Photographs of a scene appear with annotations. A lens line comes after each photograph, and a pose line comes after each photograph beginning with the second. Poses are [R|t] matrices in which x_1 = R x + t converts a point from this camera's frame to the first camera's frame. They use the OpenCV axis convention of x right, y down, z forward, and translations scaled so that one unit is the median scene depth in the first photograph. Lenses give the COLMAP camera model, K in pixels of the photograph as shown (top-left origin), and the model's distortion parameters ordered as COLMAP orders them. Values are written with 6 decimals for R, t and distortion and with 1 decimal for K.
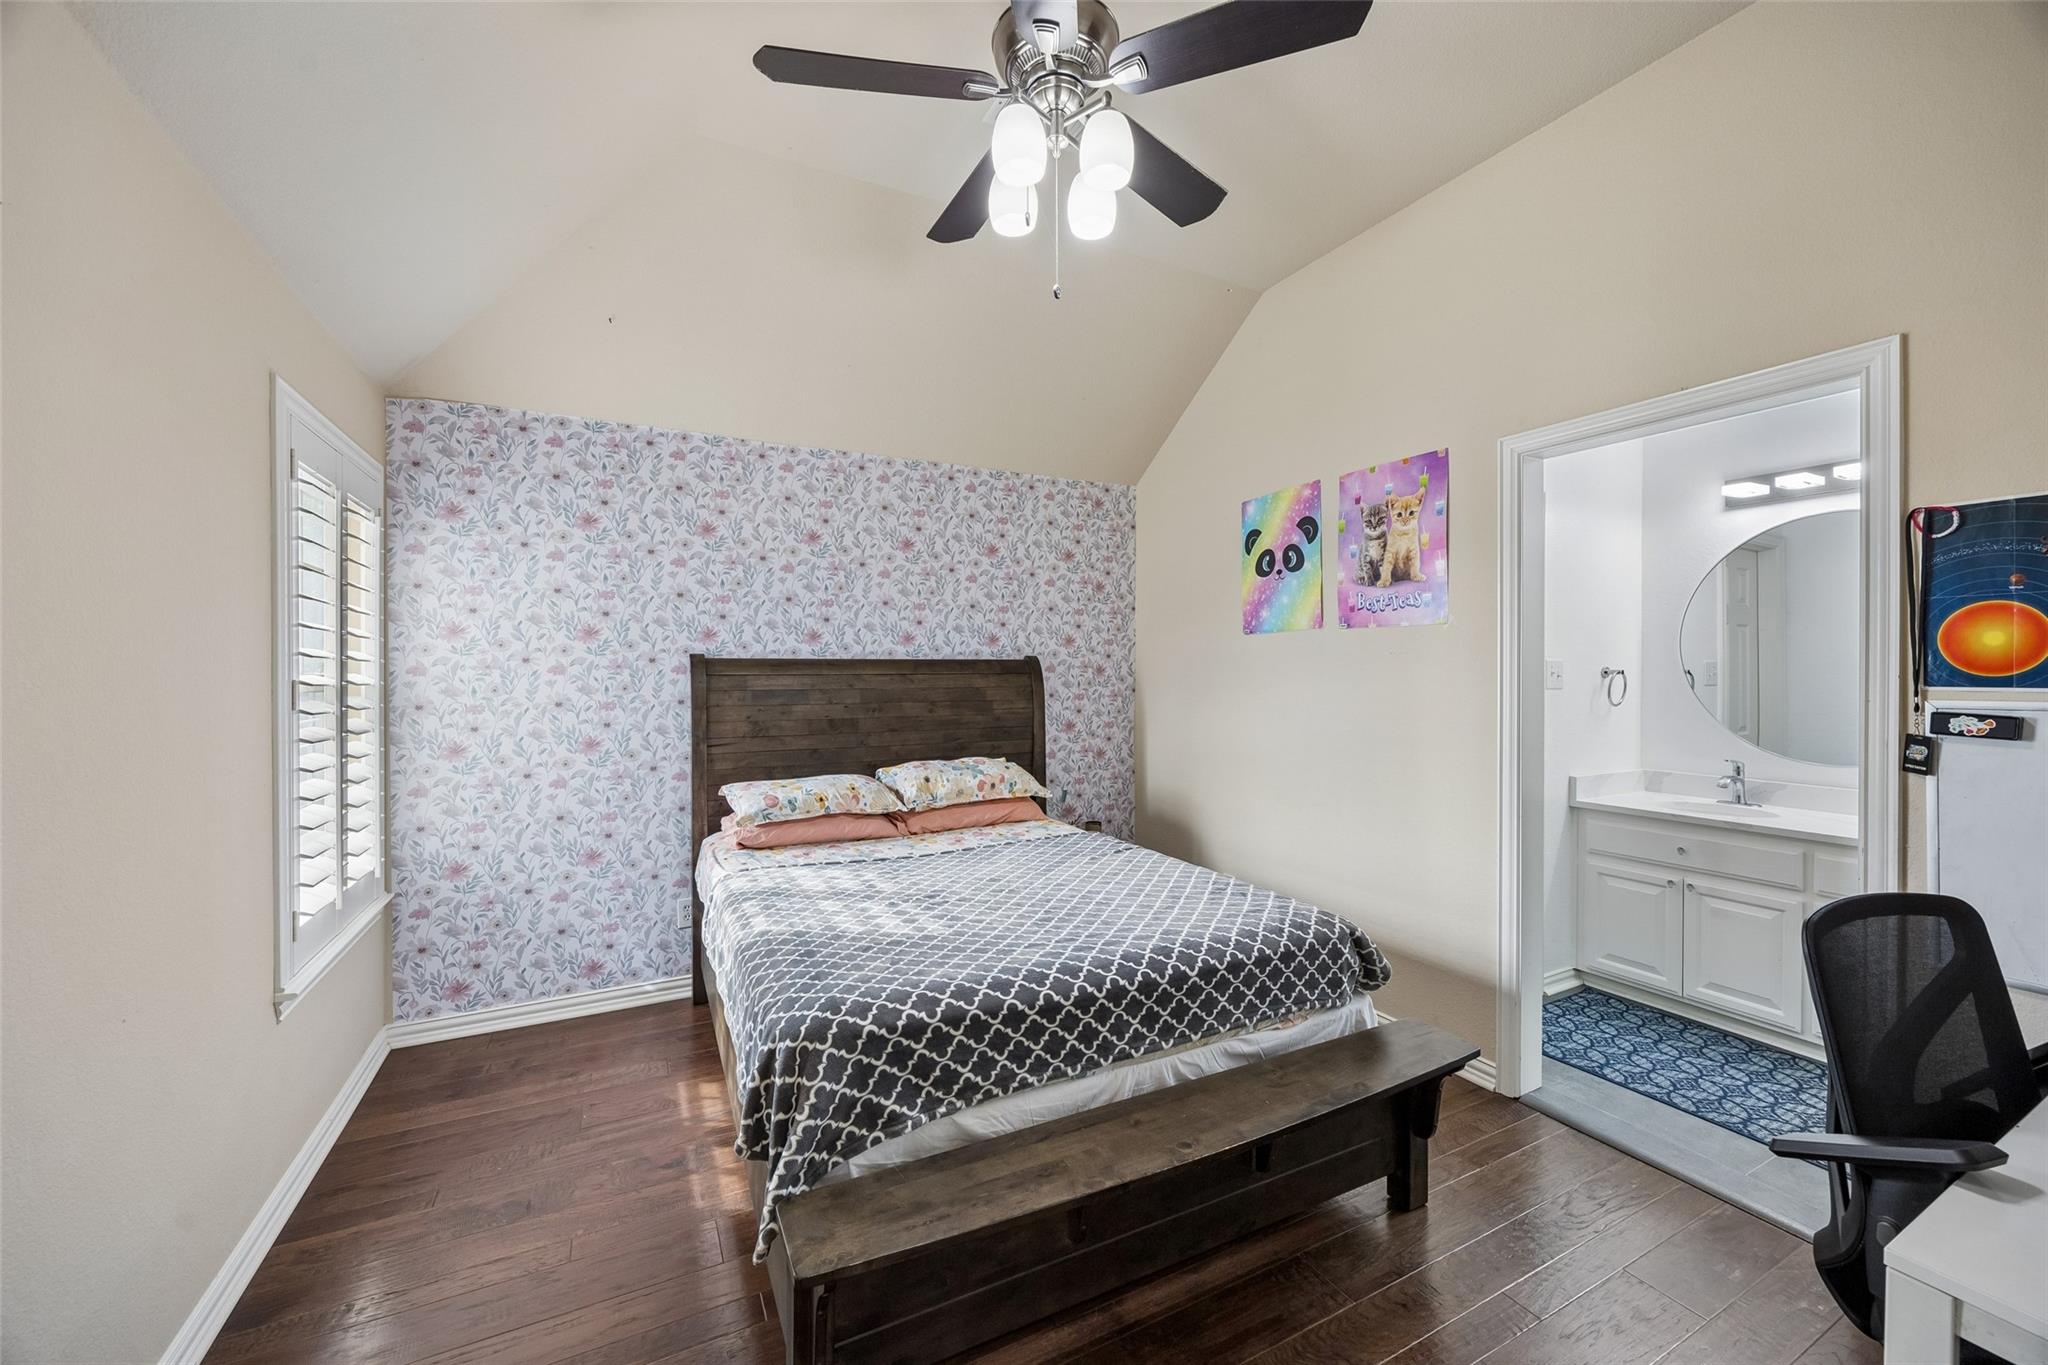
lens RADIAL K [[782.2, 0, 1027.3], [0, 782.2, 676.5], [0, 0, 1]] dist [-0.004452, -0.000043]
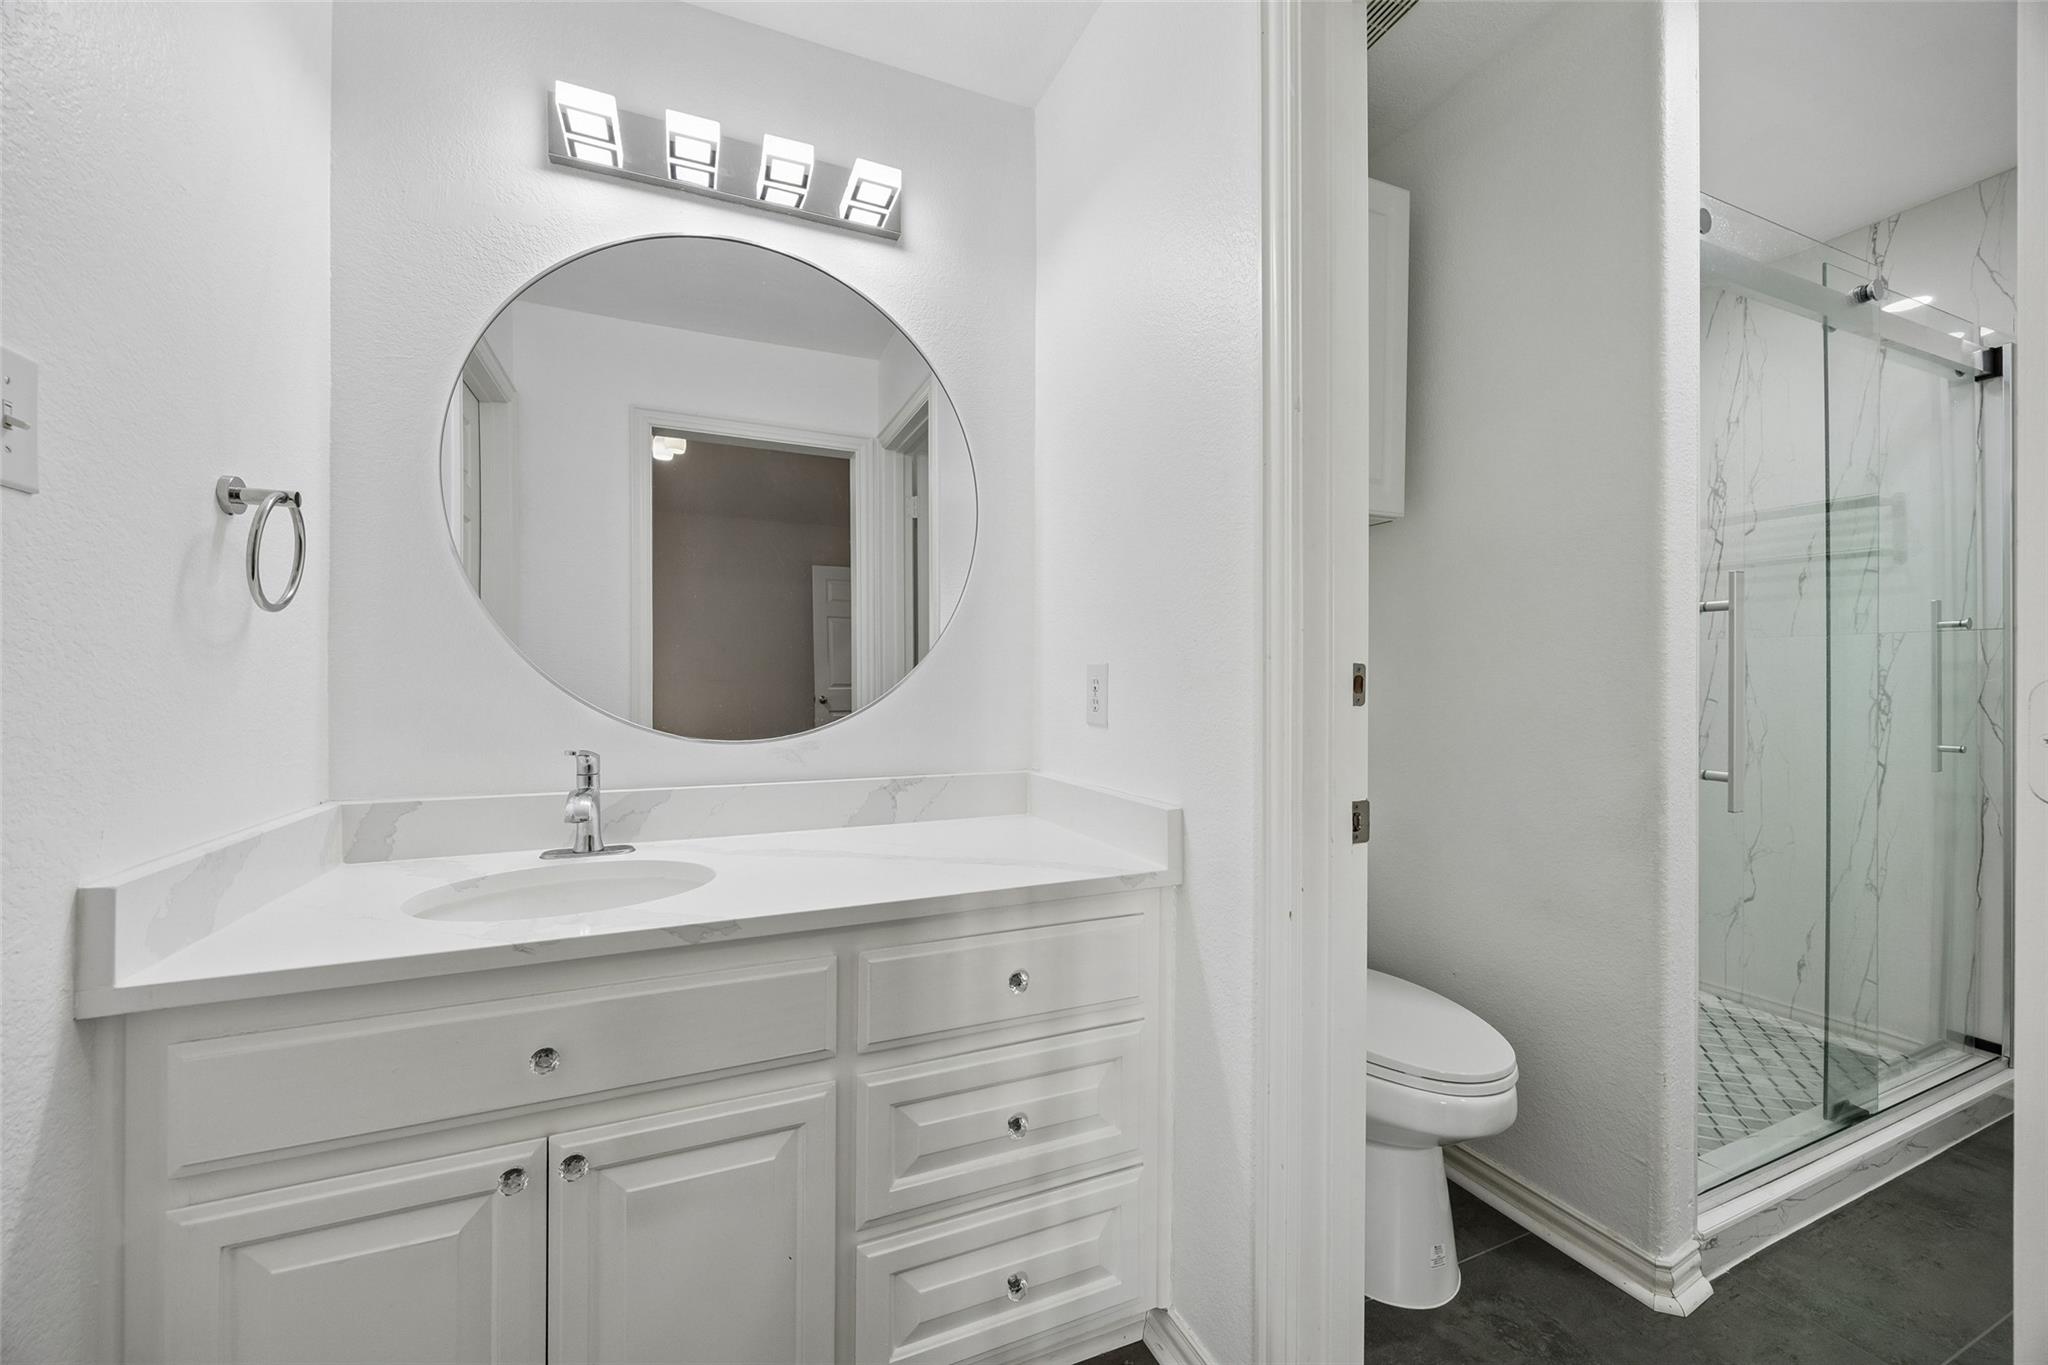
lens RADIAL K [[782.2, 0, 1025.3], [0, 782.2, 678.0], [0, 0, 1]] dist [-0.004452, -0.000043]
pose [[0.076803, -0.000832, 0.997046, 0.530073], [0.003945, 0.999992, 0.000530, 0.071845], [-0.997038, 0.003893, 0.076806, 0.763578]]
